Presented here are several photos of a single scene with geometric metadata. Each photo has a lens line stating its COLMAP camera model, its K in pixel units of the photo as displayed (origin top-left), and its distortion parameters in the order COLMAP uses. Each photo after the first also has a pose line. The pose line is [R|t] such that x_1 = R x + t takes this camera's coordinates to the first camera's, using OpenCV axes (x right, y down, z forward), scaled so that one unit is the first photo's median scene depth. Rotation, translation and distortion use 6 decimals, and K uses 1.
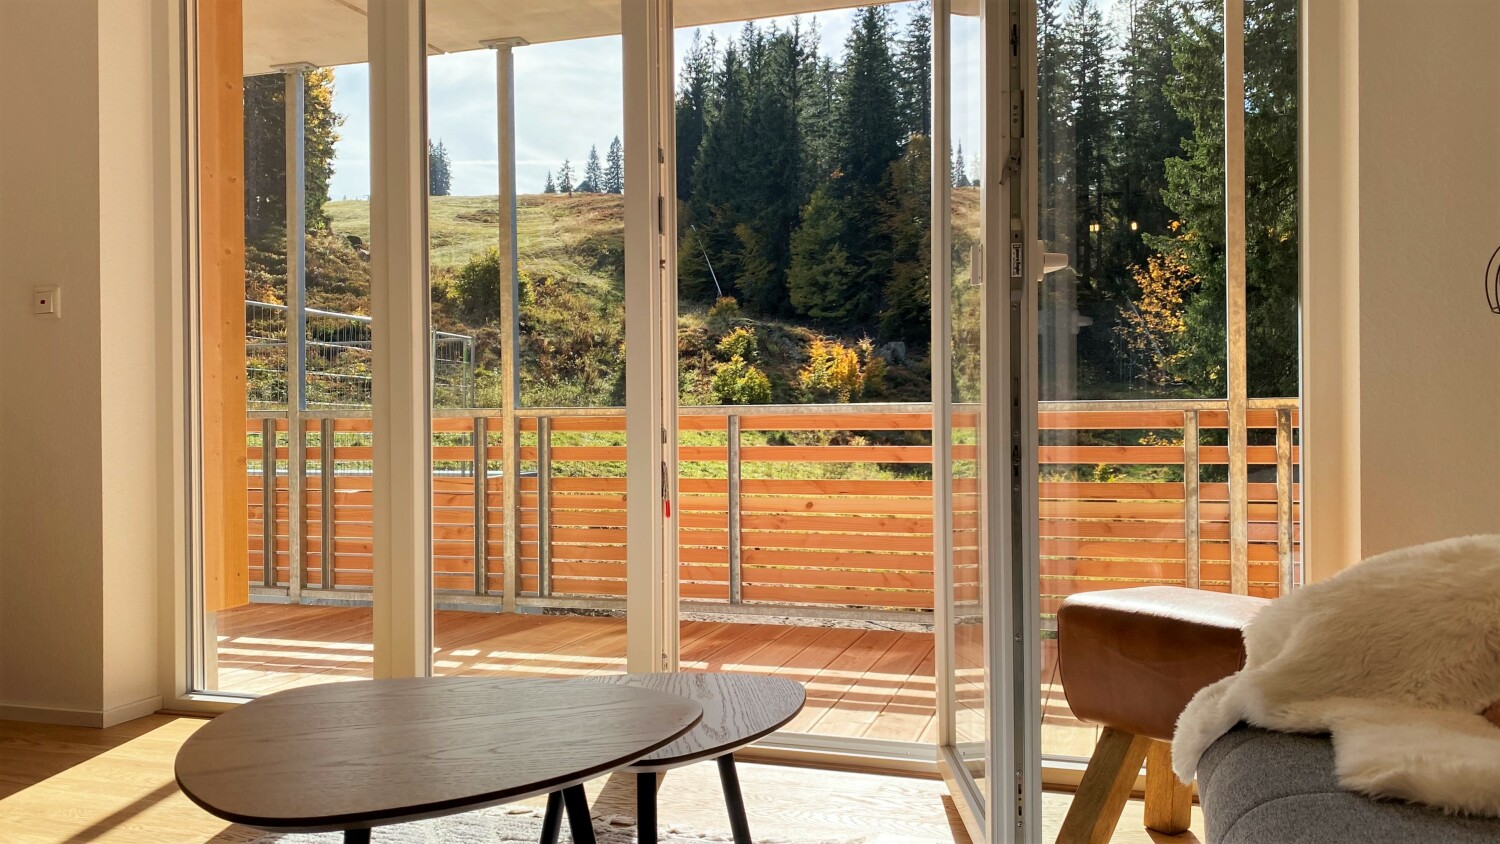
lens RADIAL K [[1106.6, 0, 740.9], [0, 1106.6, 430.9], [0, 0, 1]] dist [0.005030, -0.002615]
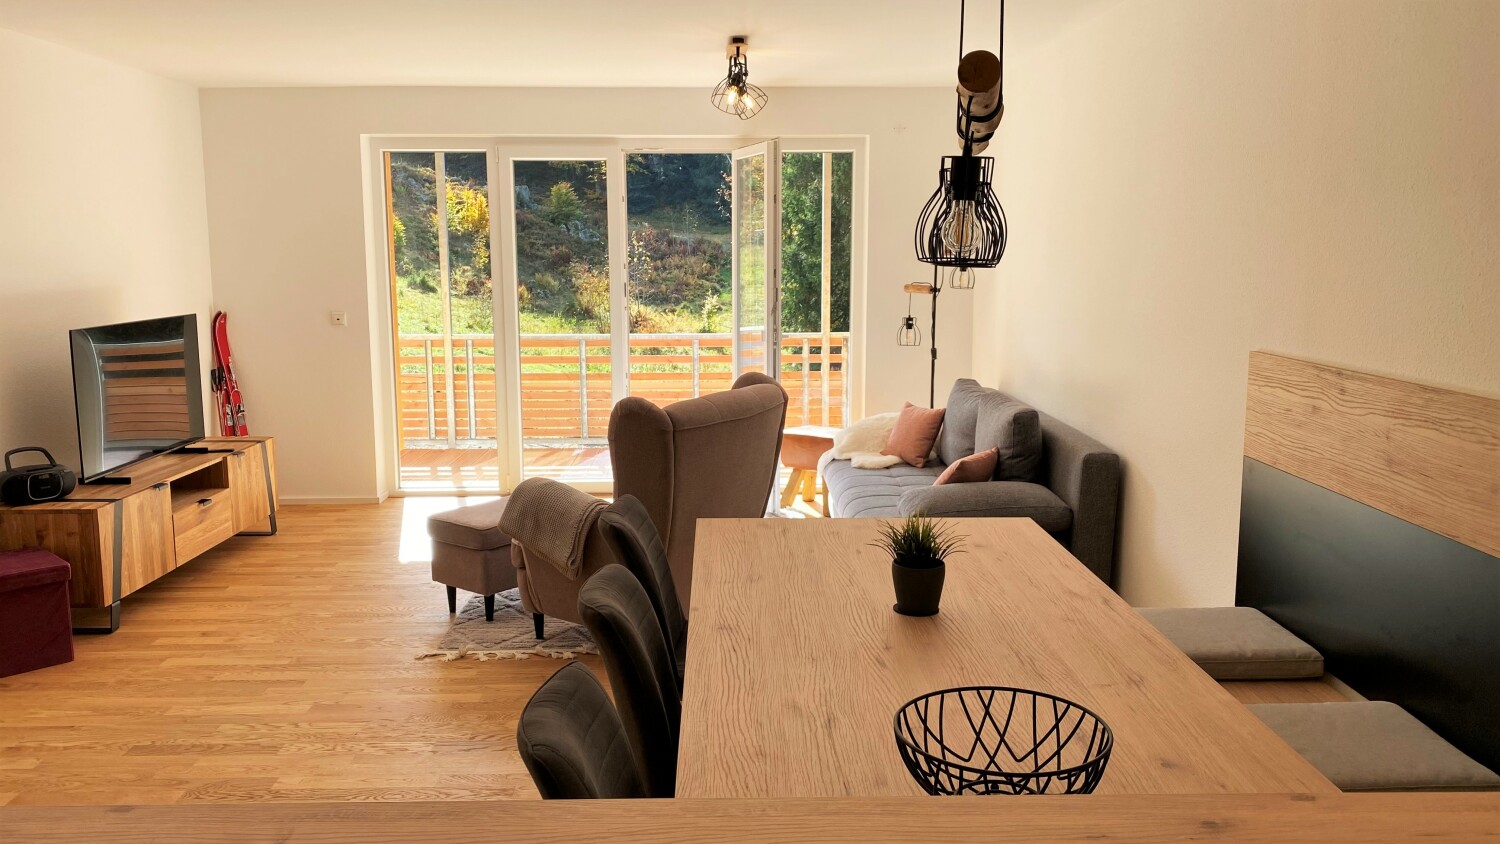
lens RADIAL K [[1106.6, 0, 751.5], [0, 1106.6, 419.5], [0, 0, 1]] dist [0.005030, -0.002615]
pose [[0.932297, -0.044756, 0.358914, -0.470297], [-0.009053, 0.989116, 0.146858, -0.177304], [-0.361580, -0.140165, 0.921745, -0.963606]]
